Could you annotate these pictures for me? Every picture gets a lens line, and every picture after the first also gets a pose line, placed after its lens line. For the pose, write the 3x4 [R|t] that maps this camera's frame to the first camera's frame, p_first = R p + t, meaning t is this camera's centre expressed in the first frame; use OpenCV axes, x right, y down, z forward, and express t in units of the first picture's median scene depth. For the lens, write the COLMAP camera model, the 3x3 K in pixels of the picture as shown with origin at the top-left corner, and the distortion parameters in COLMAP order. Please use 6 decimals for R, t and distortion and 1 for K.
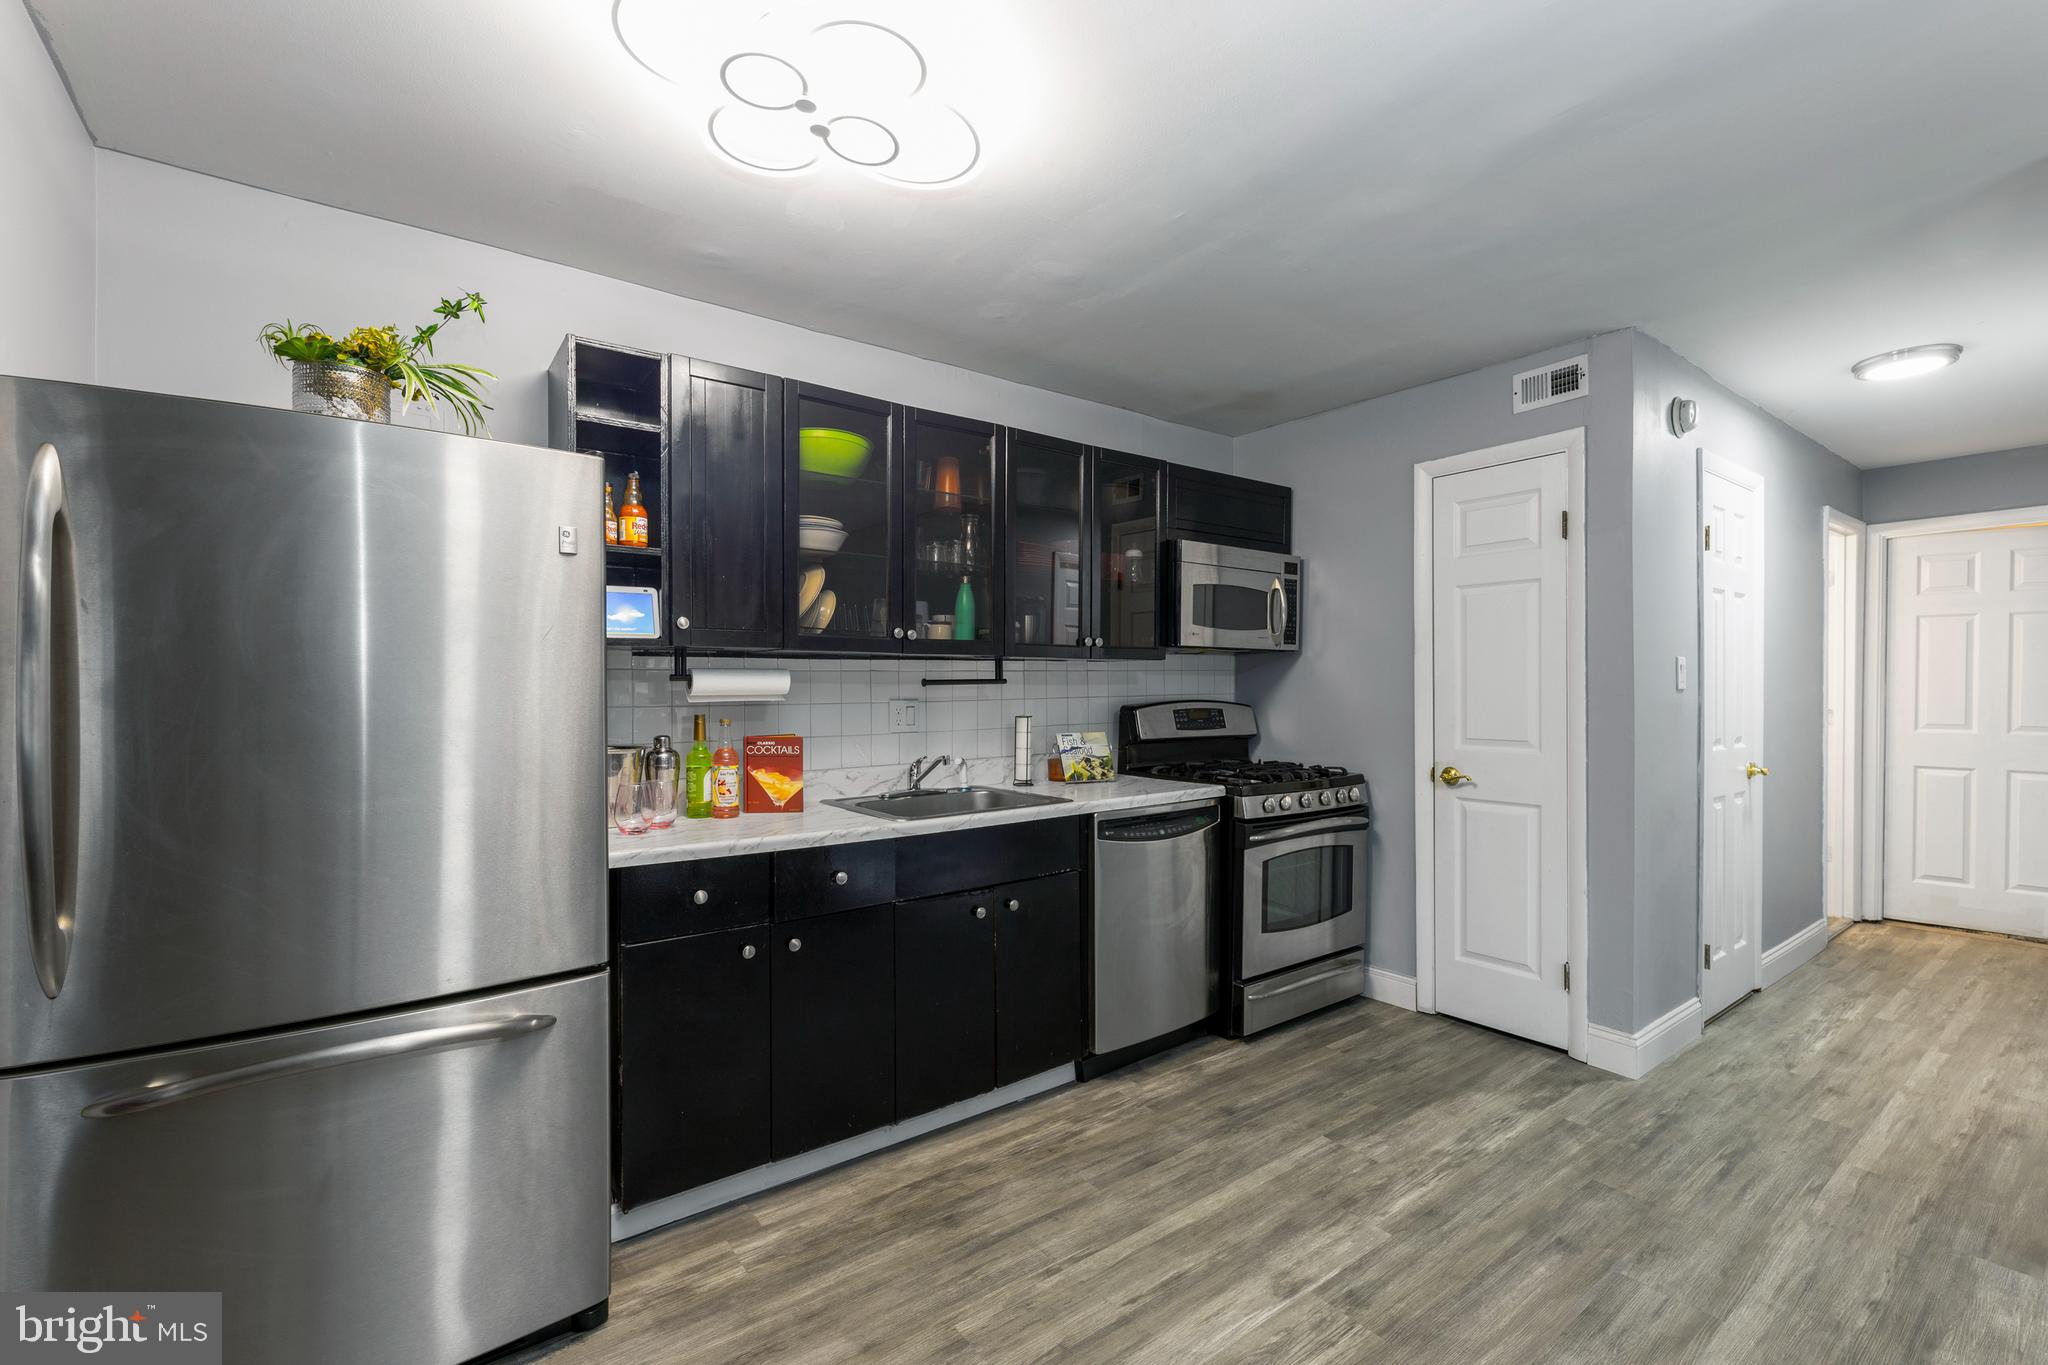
lens RADIAL K [[872.2, 0, 1018.5], [0, 872.2, 696.1], [0, 0, 1]] dist [-0.001985, -0.000468]
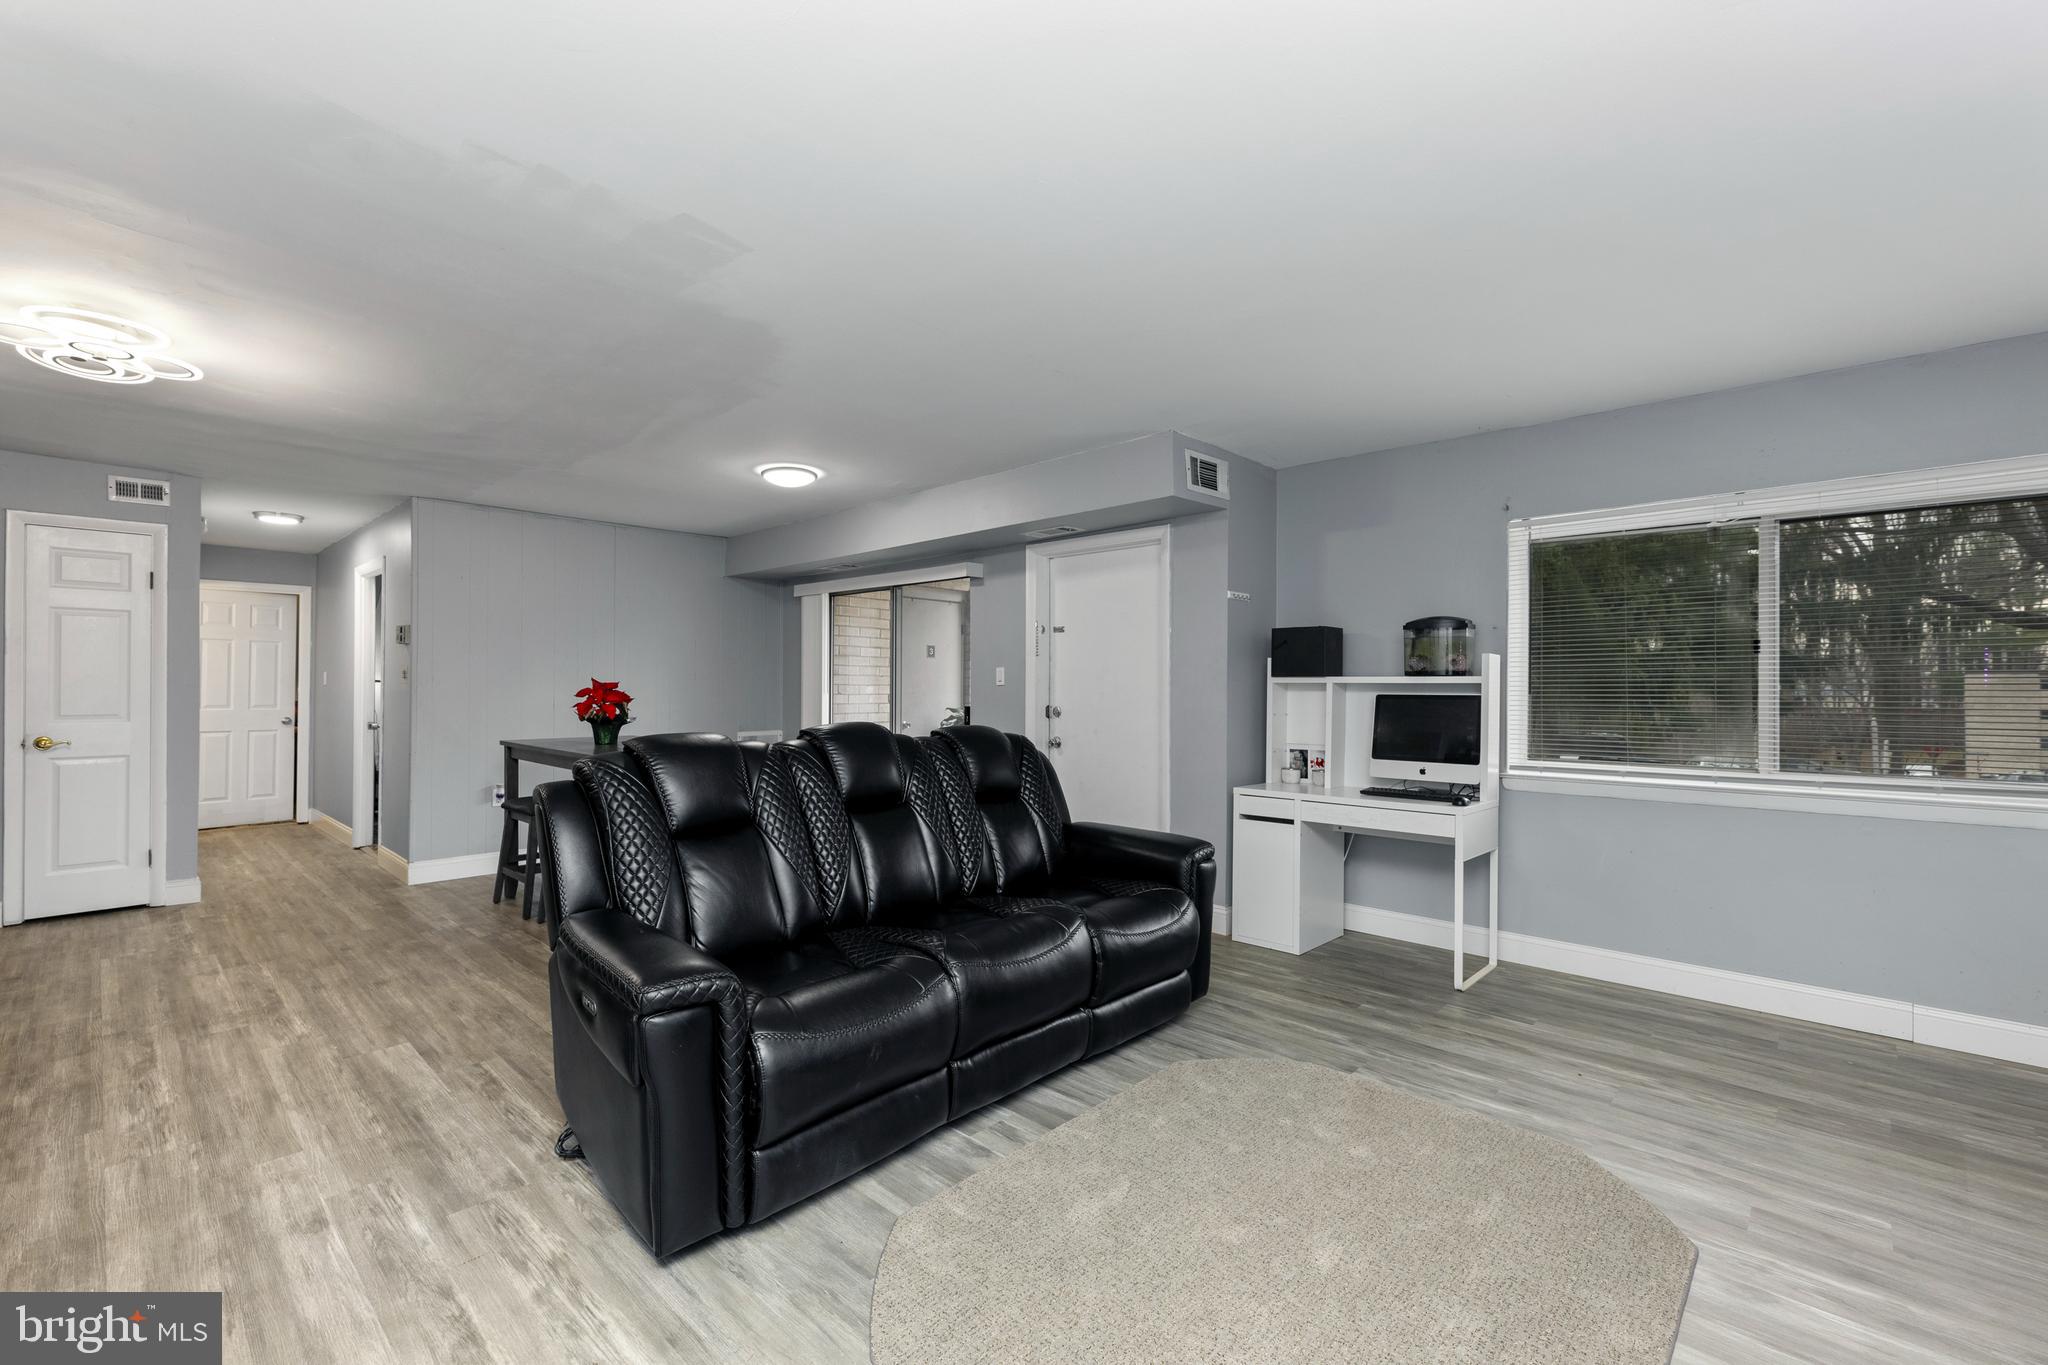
lens RADIAL K [[868.8, 0, 1013.8], [0, 868.8, 682.1], [0, 0, 1]] dist [-0.001458, -0.000083]
pose [[-0.174963, 0.007871, 0.984544, -1.323331], [0.008821, 0.999940, -0.006427, 0.020039], [-0.984535, 0.007560, -0.175022, -0.323236]]
